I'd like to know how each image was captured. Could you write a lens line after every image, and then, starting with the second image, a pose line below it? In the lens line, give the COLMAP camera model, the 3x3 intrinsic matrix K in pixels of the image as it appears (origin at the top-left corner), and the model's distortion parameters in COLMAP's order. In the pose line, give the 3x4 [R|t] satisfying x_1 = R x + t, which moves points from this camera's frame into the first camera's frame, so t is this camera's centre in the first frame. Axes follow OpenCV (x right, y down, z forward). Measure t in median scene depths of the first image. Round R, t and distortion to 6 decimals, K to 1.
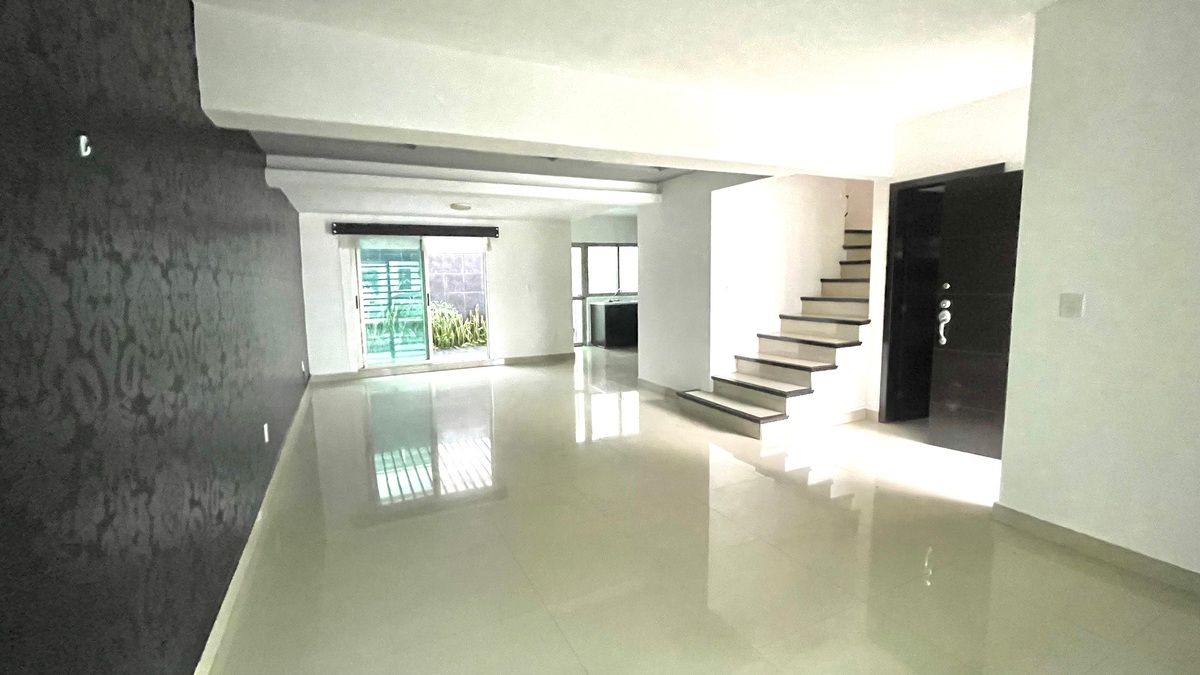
lens RADIAL K [[518.0, 0, 601.6], [0, 518.0, 342.5], [0, 0, 1]] dist [0.013898, -0.000009]
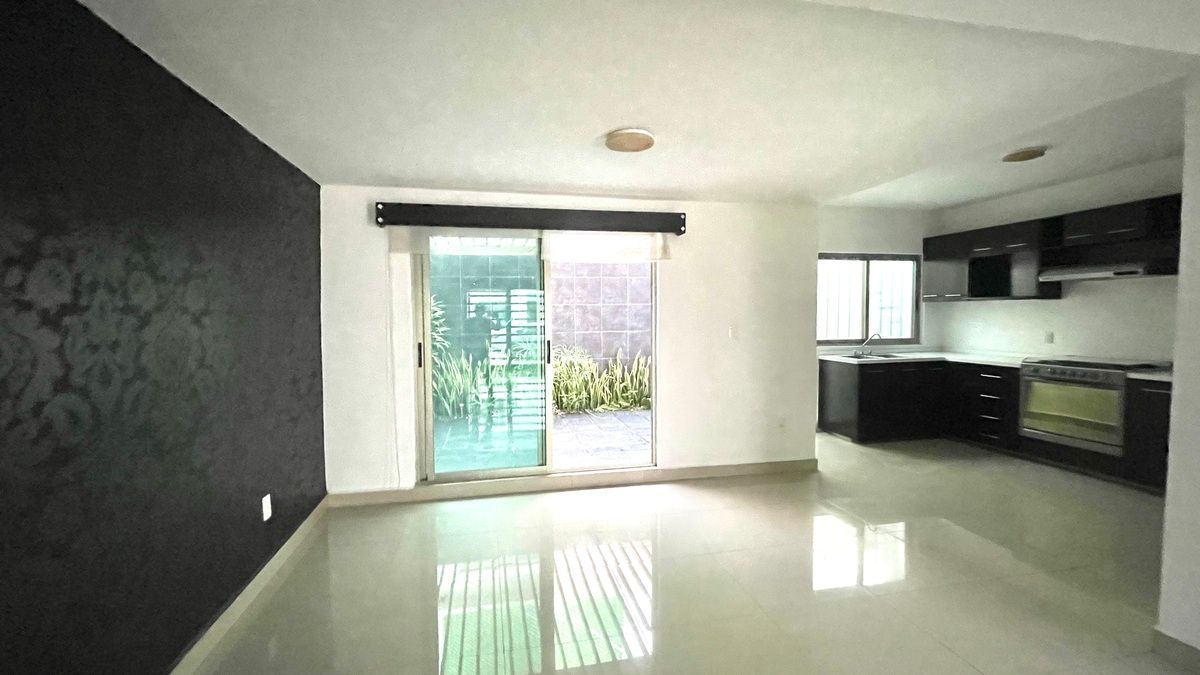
lens RADIAL K [[518.0, 0, 601.1], [0, 518.0, 337.7], [0, 0, 1]] dist [0.013898, -0.000009]
pose [[0.972121, 0.022919, -0.233358, -0.110877], [-0.039608, 0.996961, -0.067083, -0.044574], [0.231111, 0.074456, 0.970074, 0.348092]]
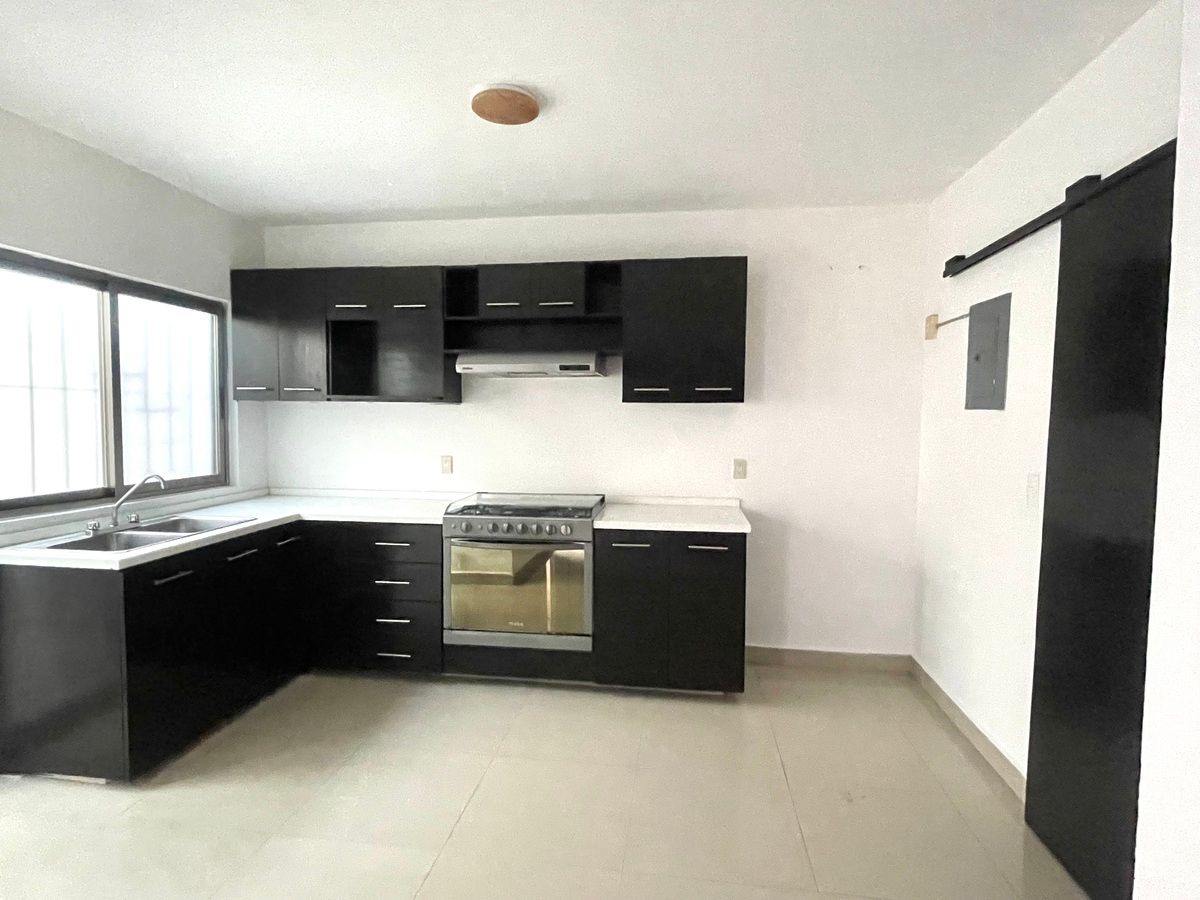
lens RADIAL K [[629.5, 0, 596.7], [0, 629.5, 448.8], [0, 0, 1]] dist [-0.004233, -0.000588]
pose [[0.561090, -0.017830, 0.827563, -0.074126], [0.079531, 0.996304, -0.032457, -0.081973], [-0.823925, 0.084028, 0.560434, 0.622402]]
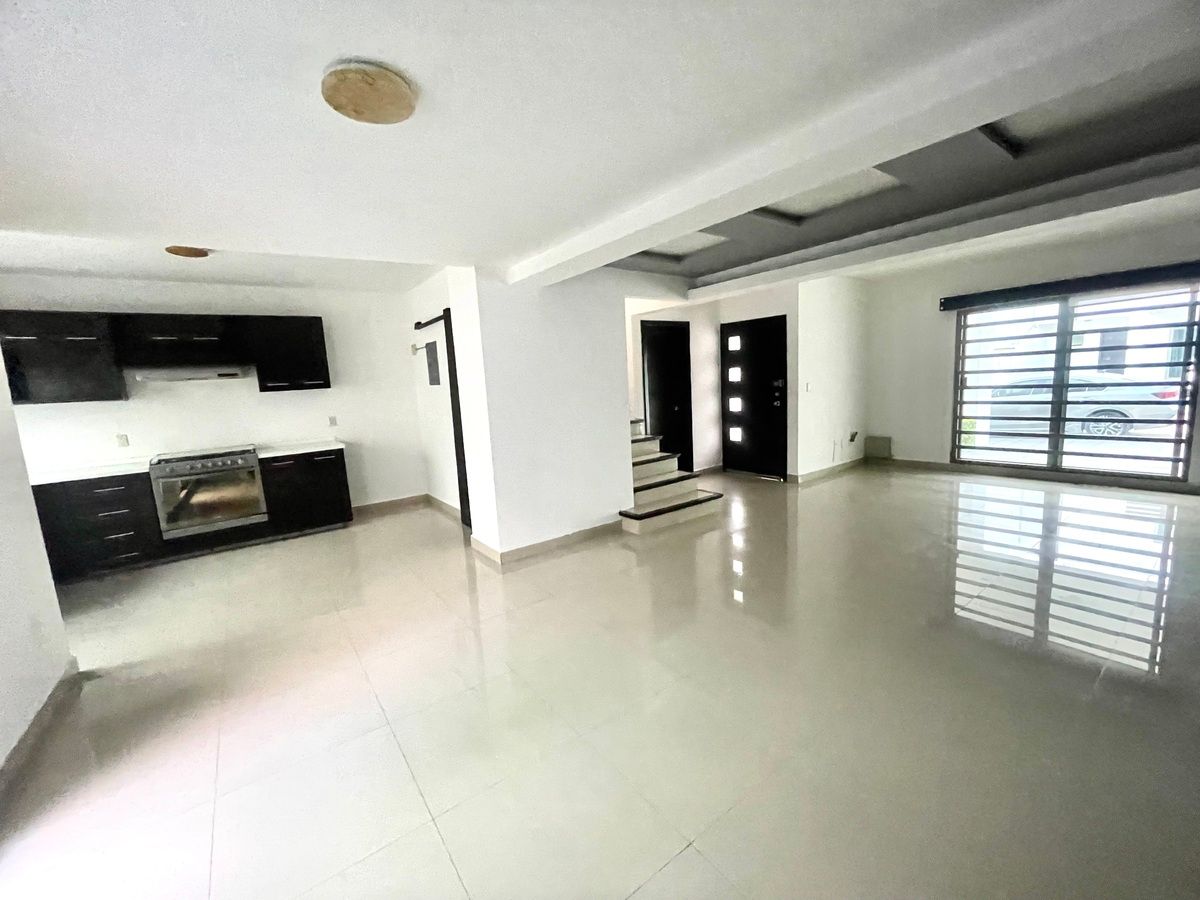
lens RADIAL K [[493.3, 0, 598.9], [0, 493.3, 450.8], [0, 0, 1]] dist [0.000718, 0.000892]
pose [[-0.189617, -0.106018, 0.976118, -0.312807], [0.181111, 0.973318, 0.140896, -0.068917], [-0.965010, 0.203502, -0.165357, 0.569846]]
